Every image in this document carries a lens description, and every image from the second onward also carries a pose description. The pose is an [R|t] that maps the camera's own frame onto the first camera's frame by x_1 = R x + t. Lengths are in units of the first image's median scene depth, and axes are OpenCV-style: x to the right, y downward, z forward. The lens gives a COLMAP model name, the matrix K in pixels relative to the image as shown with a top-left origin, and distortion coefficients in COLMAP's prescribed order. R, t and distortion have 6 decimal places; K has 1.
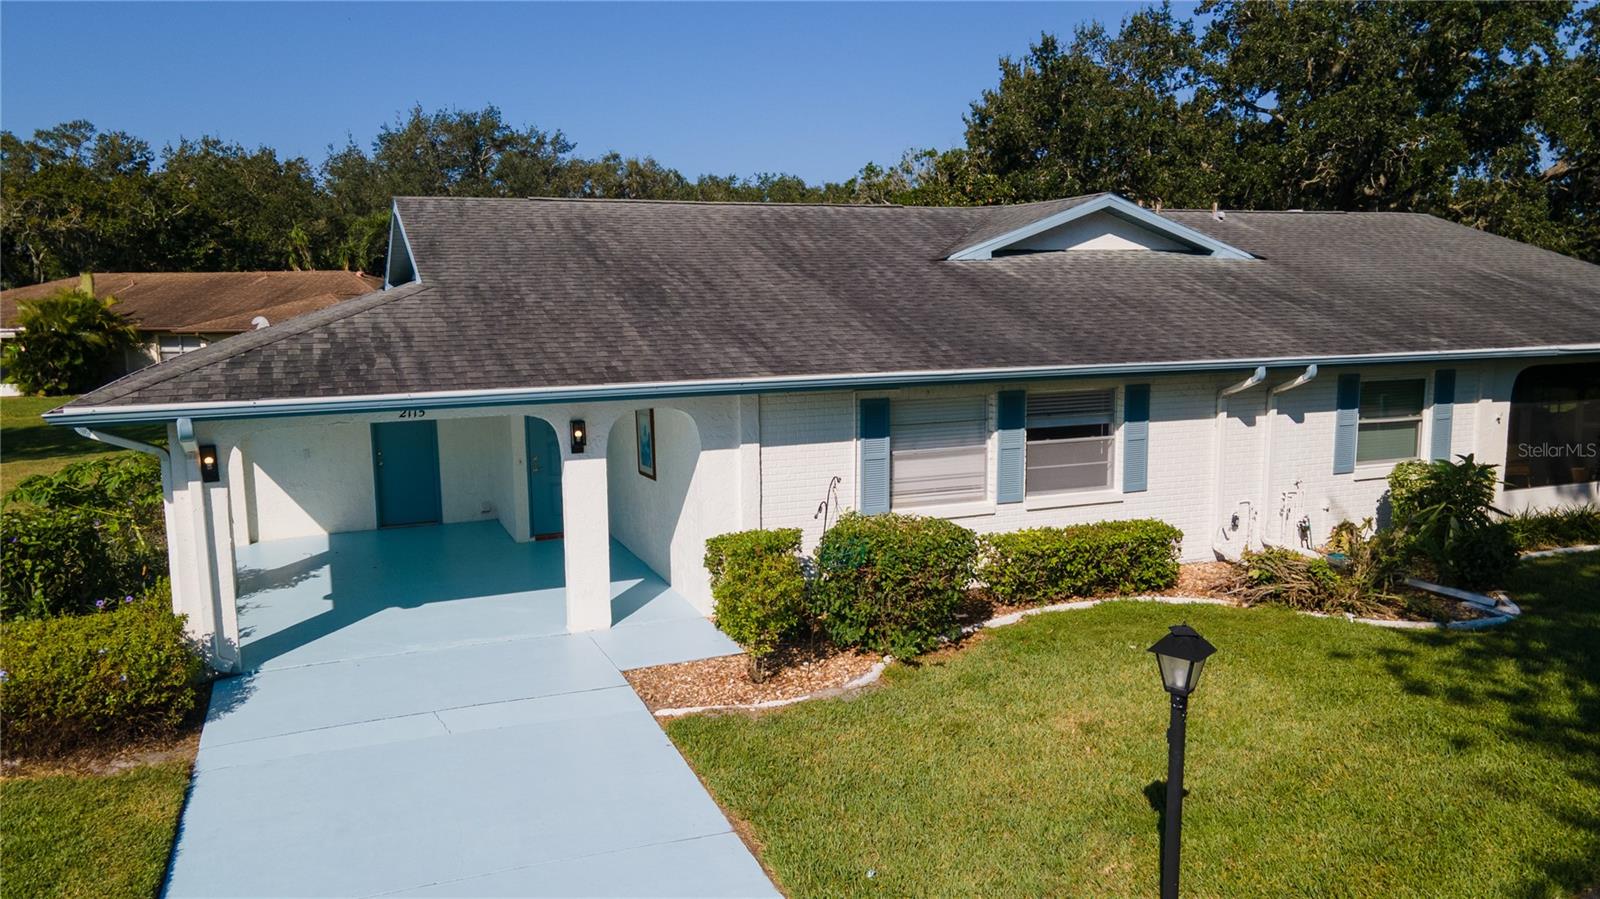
lens RADIAL K [[1163.8, 0, 795.4], [0, 1163.8, 451.8], [0, 0, 1]] dist [0.007485, 0.065283]
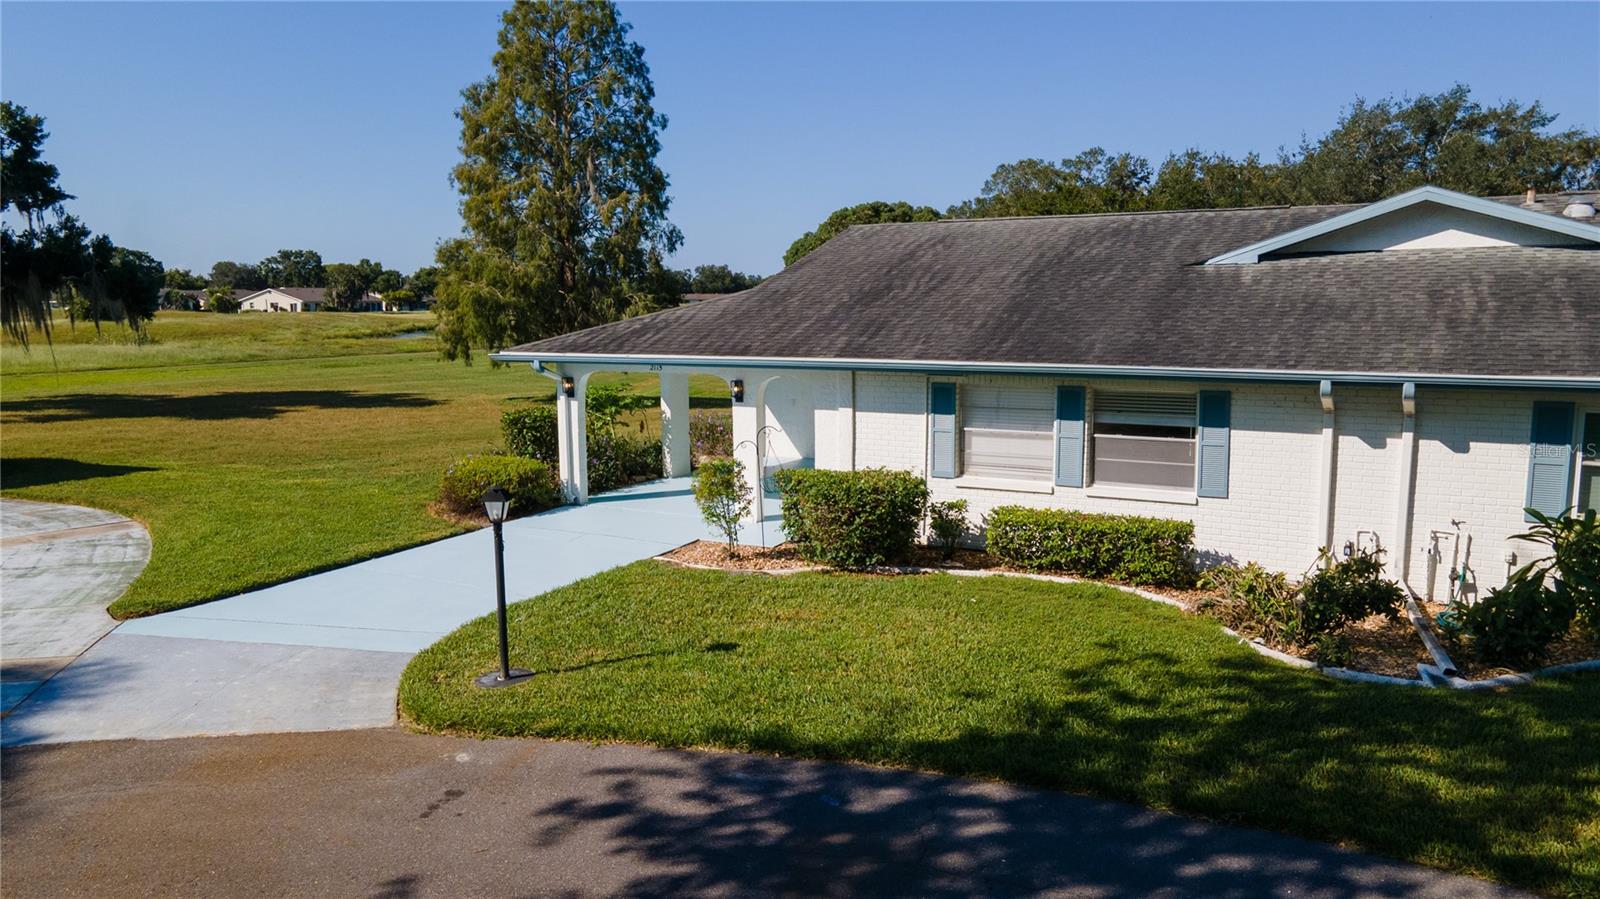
lens RADIAL K [[1163.8, 0, 795.4], [0, 1163.8, 451.8], [0, 0, 1]] dist [0.007485, 0.065283]
pose [[0.624935, 0.112123, -0.772583, 0.809266], [-0.107740, 0.992550, 0.056896, -0.022482], [0.773207, 0.047682, 0.632359, 0.081247]]
